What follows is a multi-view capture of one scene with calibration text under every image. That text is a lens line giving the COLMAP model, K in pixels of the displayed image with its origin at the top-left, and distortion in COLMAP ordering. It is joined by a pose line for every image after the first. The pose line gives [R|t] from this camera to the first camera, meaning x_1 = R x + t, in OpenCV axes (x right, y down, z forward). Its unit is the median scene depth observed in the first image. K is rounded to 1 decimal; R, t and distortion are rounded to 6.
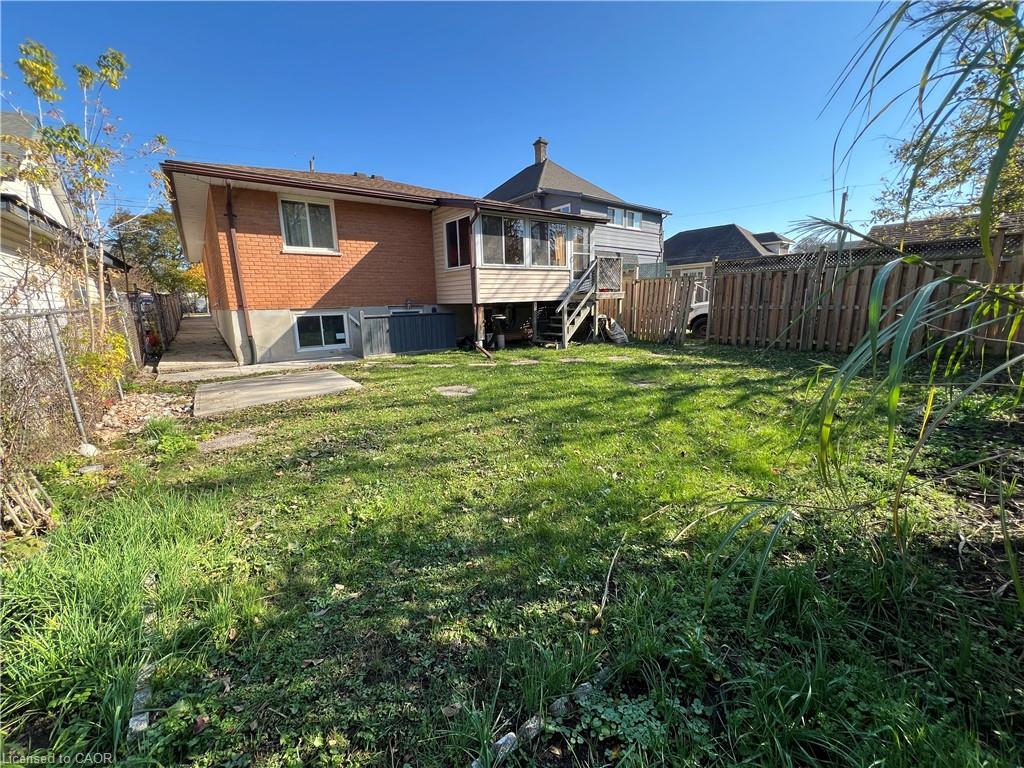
lens RADIAL K [[412.5, 0, 509.2], [0, 412.5, 377.8], [0, 0, 1]] dist [-0.002489, 0.000646]
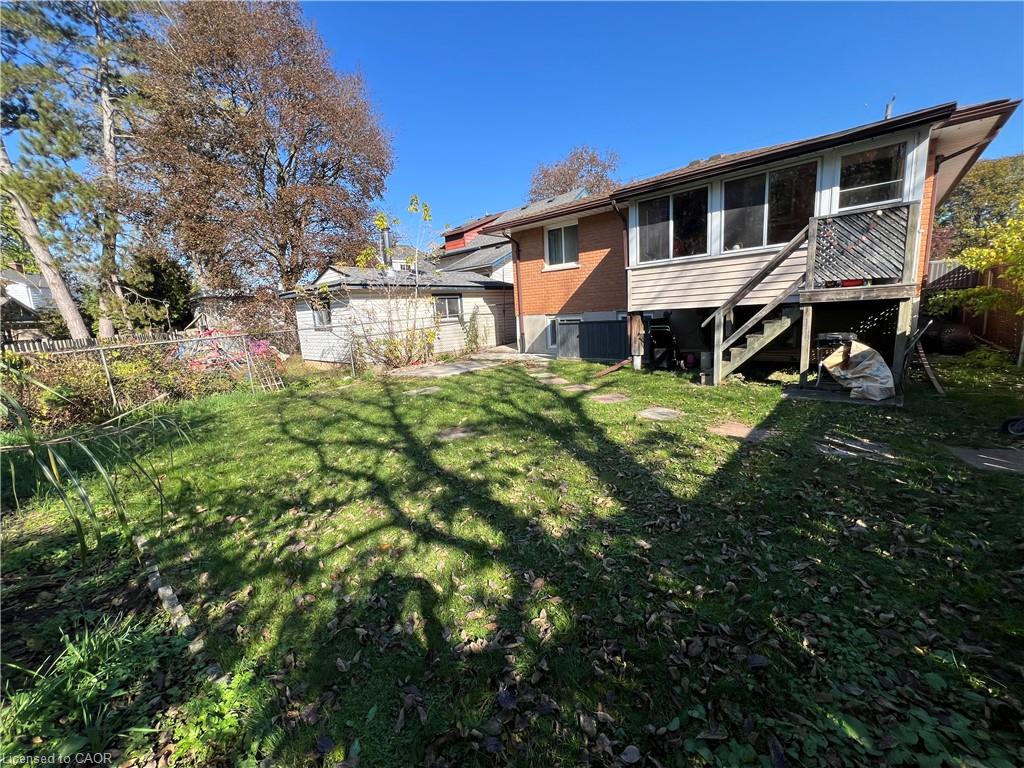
lens RADIAL K [[412.5, 0, 511.5], [0, 412.5, 384.5], [0, 0, 1]] dist [-0.002489, 0.000646]
pose [[0.218702, 0.184992, -0.958096, 0.675246], [-0.124443, 0.979136, 0.160648, -0.134322], [0.967824, 0.084094, 0.237160, 0.557046]]
